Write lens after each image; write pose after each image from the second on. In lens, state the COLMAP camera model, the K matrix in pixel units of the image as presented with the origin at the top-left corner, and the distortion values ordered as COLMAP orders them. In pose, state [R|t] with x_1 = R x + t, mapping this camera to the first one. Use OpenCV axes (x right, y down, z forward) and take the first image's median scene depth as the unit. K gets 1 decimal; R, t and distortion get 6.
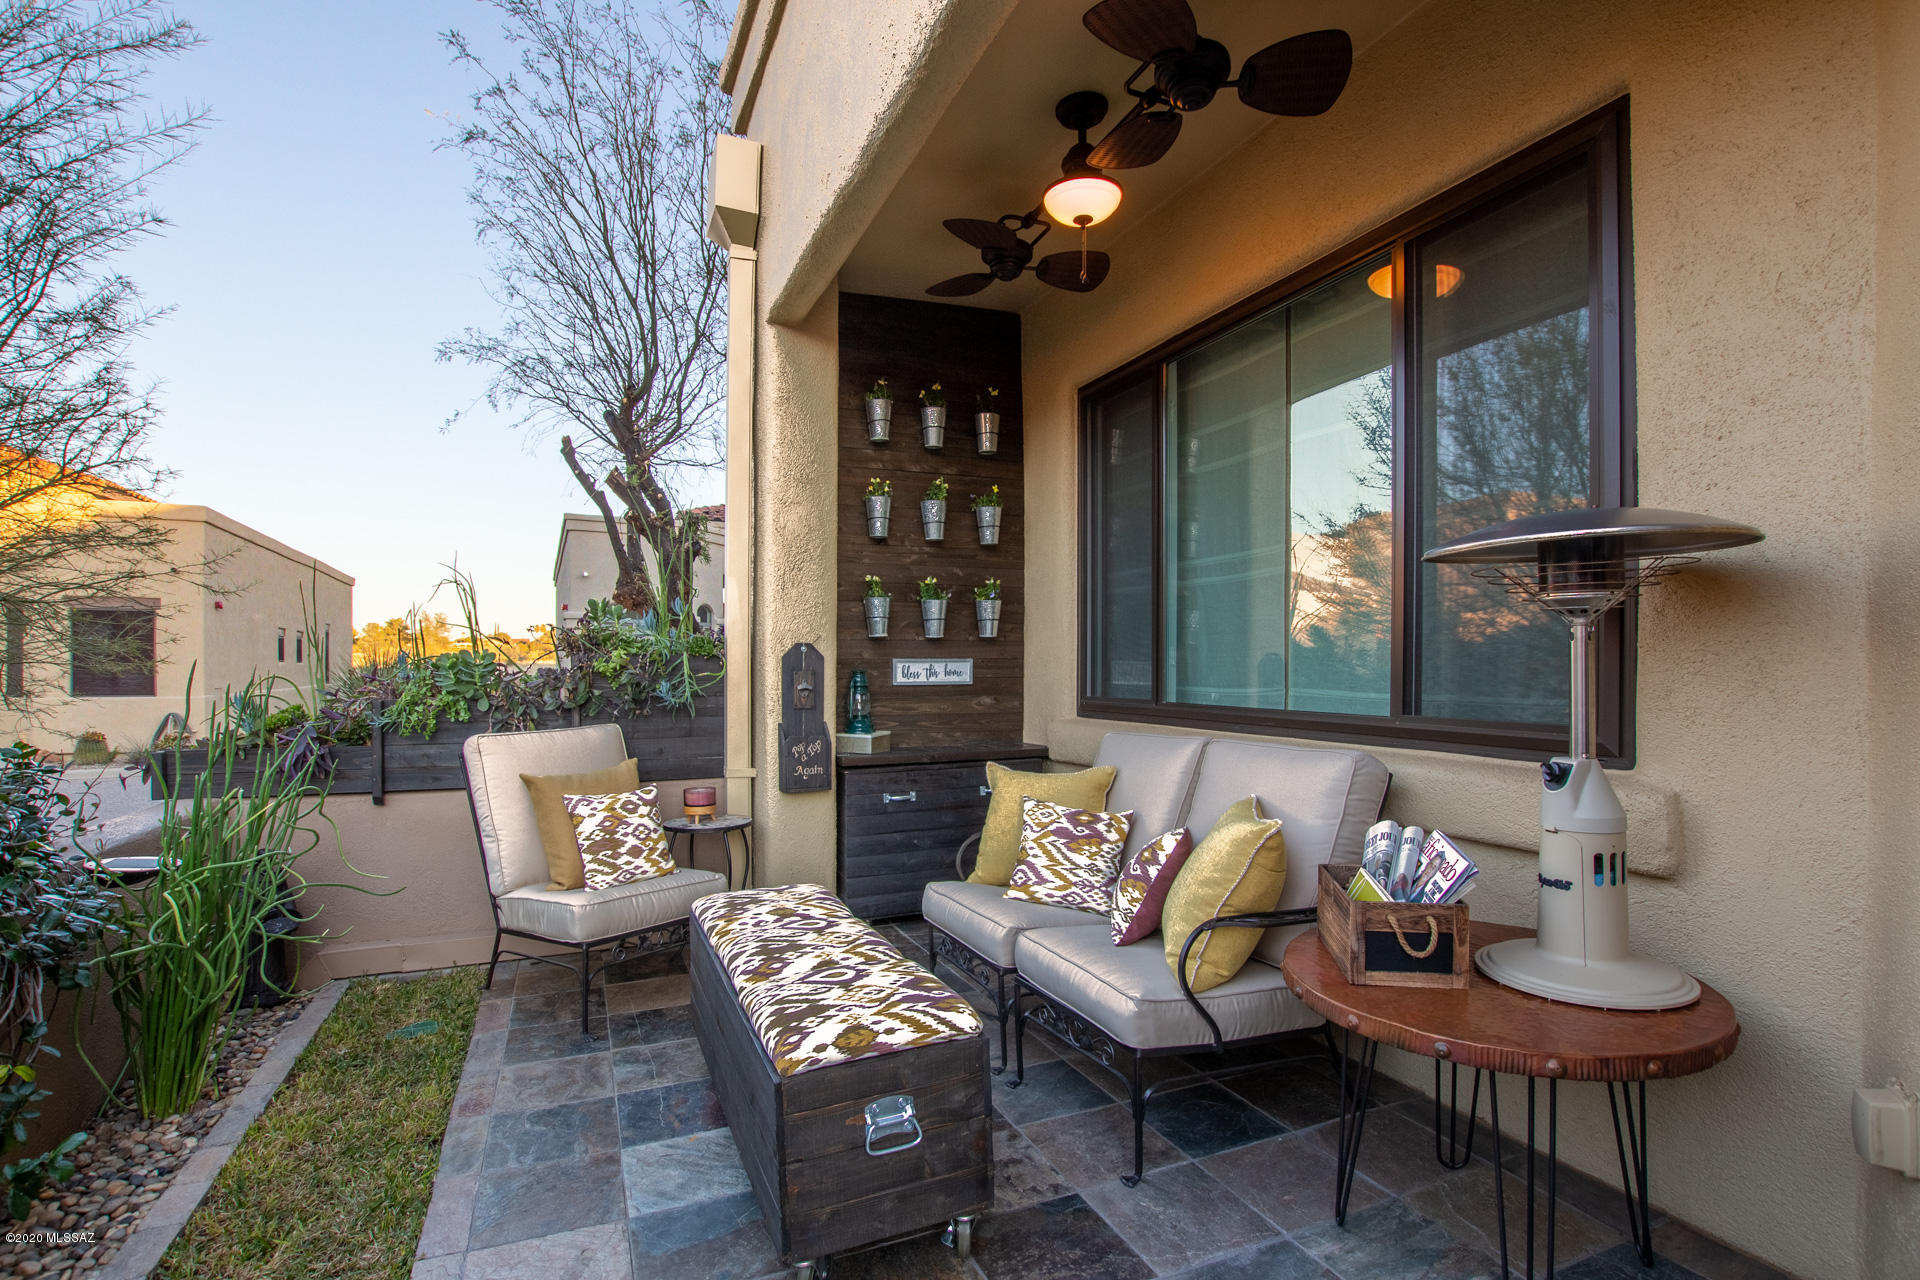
lens RADIAL K [[911.7, 0, 951.0], [0, 911.7, 648.4], [0, 0, 1]] dist [-0.009124, 0.000544]
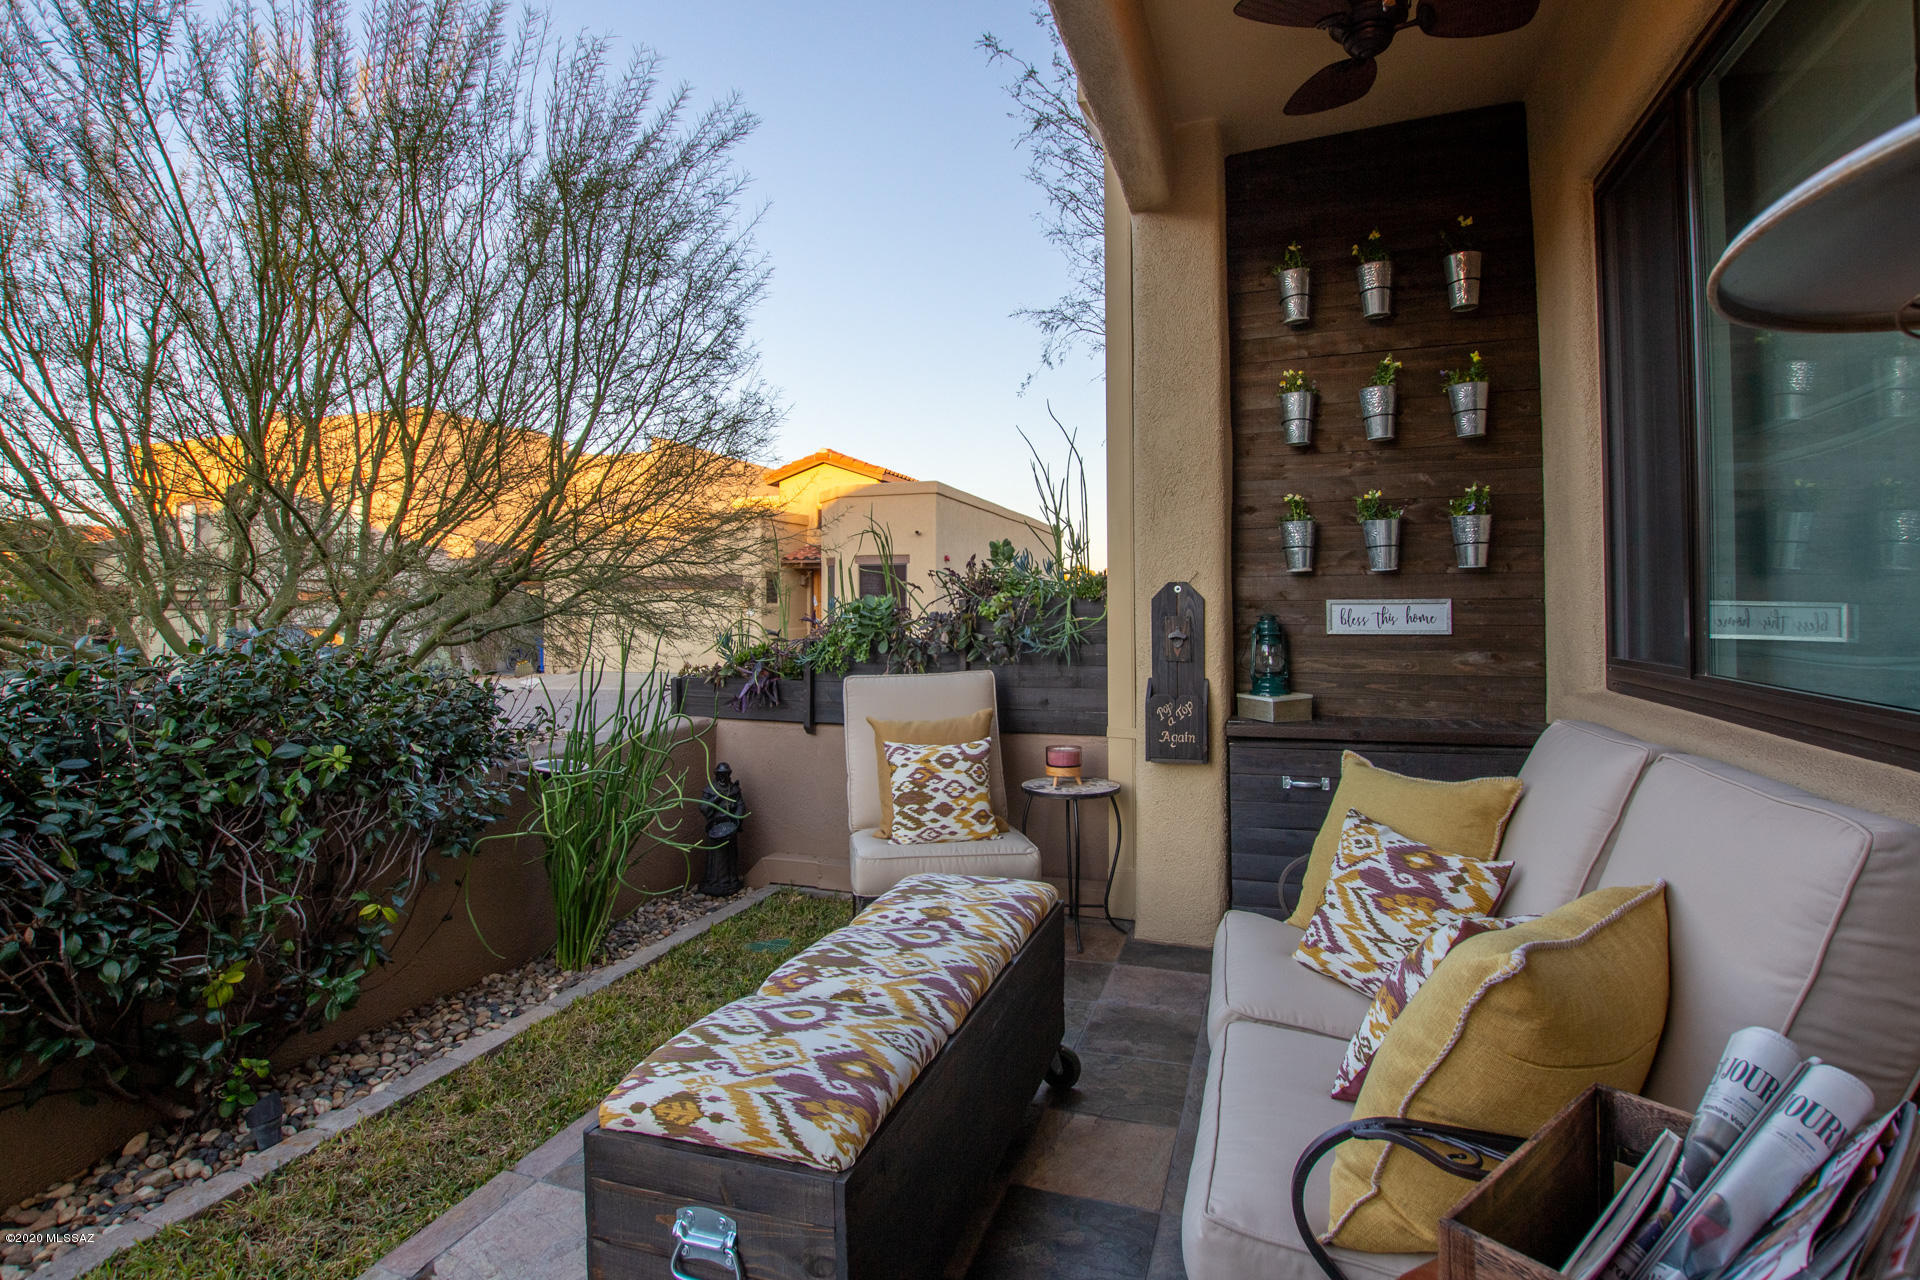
lens RADIAL K [[920.5, 0, 964.7], [0, 920.5, 559.2], [0, 0, 1]] dist [-0.013700, 0.000282]
pose [[0.744485, -0.036334, -0.666650, 0.302384], [0.016381, 0.999212, -0.036165, 0.000169], [0.667438, 0.016003, 0.744493, 0.295733]]
